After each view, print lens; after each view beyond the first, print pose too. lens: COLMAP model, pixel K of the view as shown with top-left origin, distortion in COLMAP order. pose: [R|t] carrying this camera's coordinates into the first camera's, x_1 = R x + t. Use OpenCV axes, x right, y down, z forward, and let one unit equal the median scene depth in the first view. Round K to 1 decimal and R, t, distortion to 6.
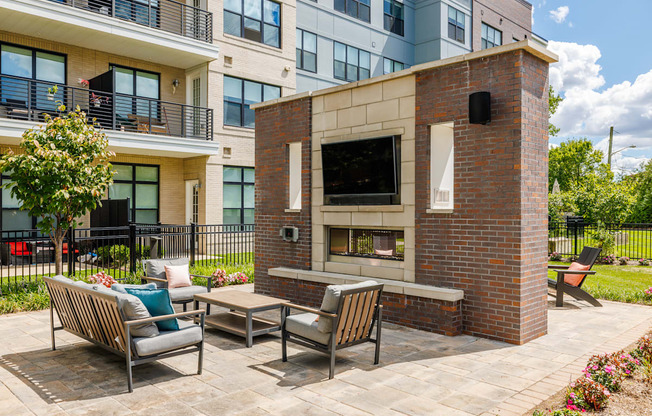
lens RADIAL K [[513.0, 0, 325.3], [0, 513.0, 212.1], [0, 0, 1]] dist [-0.006859, -0.000360]
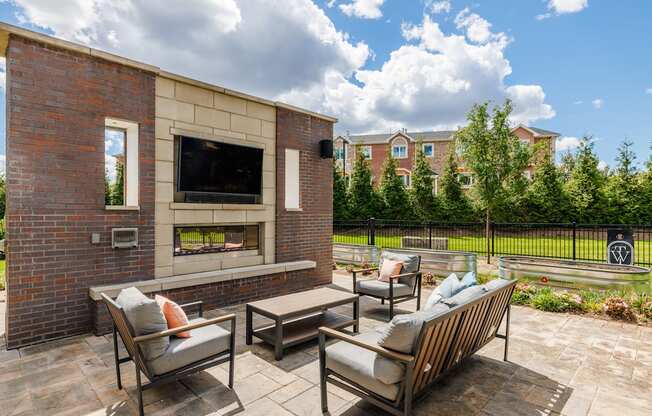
lens RADIAL K [[336.8, 0, 330.1], [0, 336.8, 209.9], [0, 0, 1]] dist [-0.006203, -0.001845]
pose [[0.003363, 0.014151, 0.999894, -0.264926], [0.008466, 0.999864, -0.014179, 0.004887], [-0.999959, 0.008512, 0.003242, 0.322489]]
